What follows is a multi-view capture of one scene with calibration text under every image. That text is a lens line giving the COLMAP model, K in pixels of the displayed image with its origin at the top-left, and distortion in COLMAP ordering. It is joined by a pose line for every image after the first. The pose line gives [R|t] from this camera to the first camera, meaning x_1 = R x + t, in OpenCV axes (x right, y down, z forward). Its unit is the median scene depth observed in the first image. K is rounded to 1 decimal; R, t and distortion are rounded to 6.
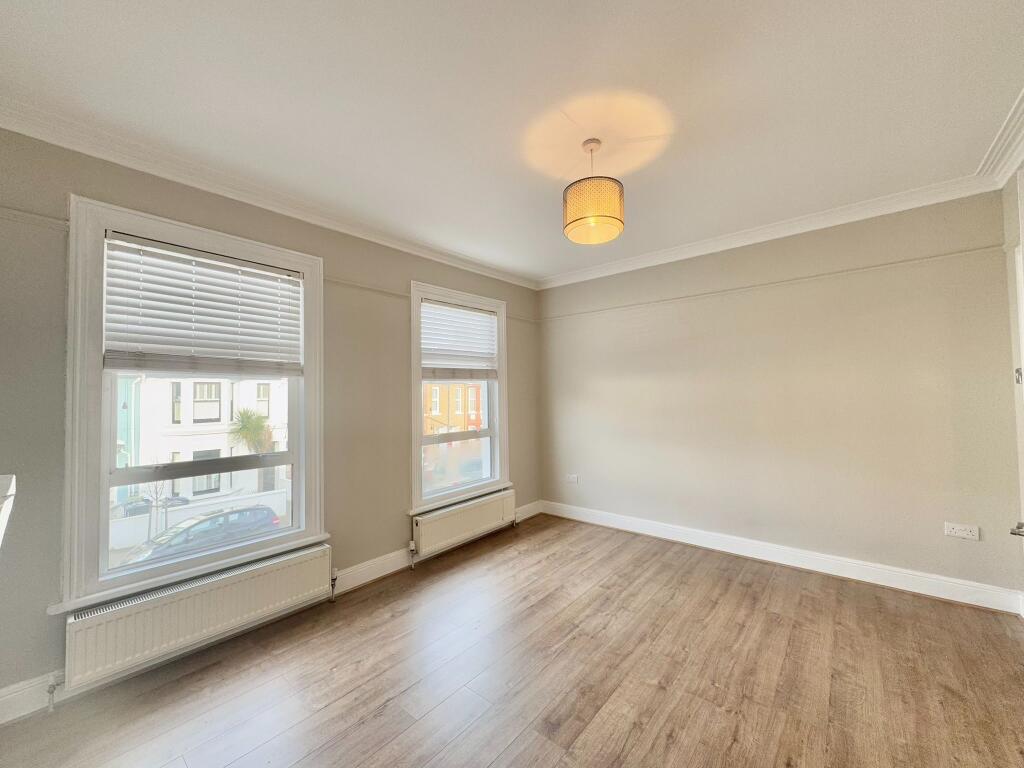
lens RADIAL K [[407.6, 0, 512.0], [0, 407.6, 384.0], [0, 0, 1]] dist [0.002133, 0.000211]
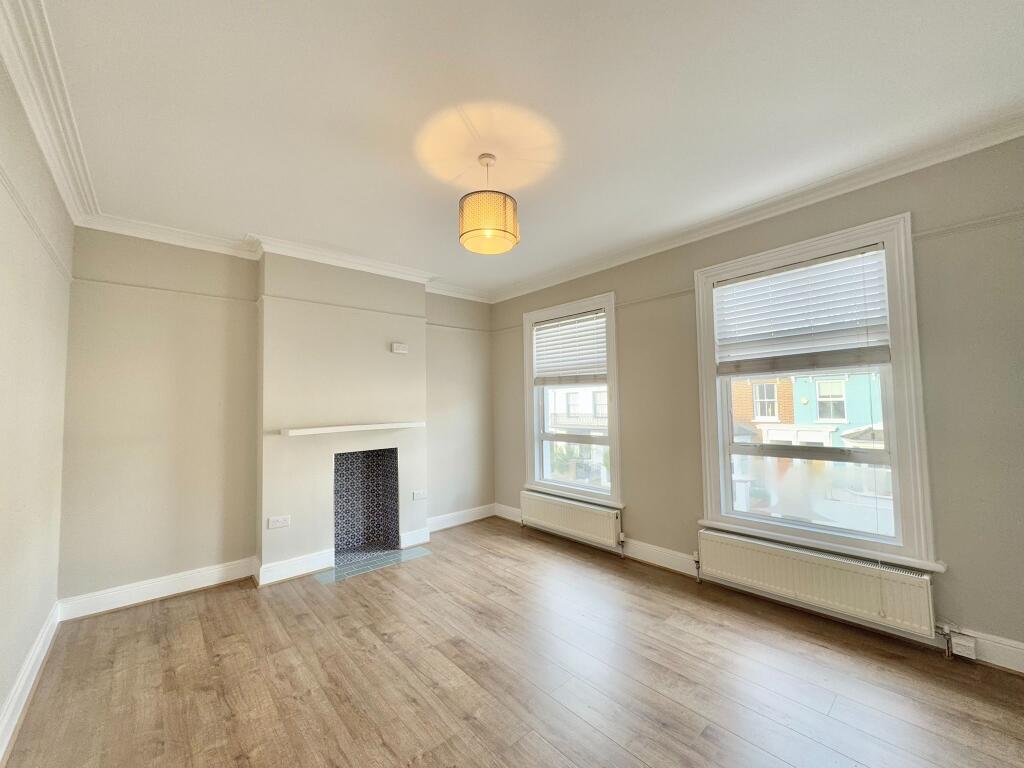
lens RADIAL K [[405.7, 0, 512.0], [0, 405.7, 384.0], [0, 0, 1]] dist [-0.007525, 0.000231]
pose [[-0.146230, -0.032453, -0.988718, 0.915063], [0.046332, 0.998140, -0.039614, 0.024923], [0.988165, -0.051602, -0.144454, 0.909352]]
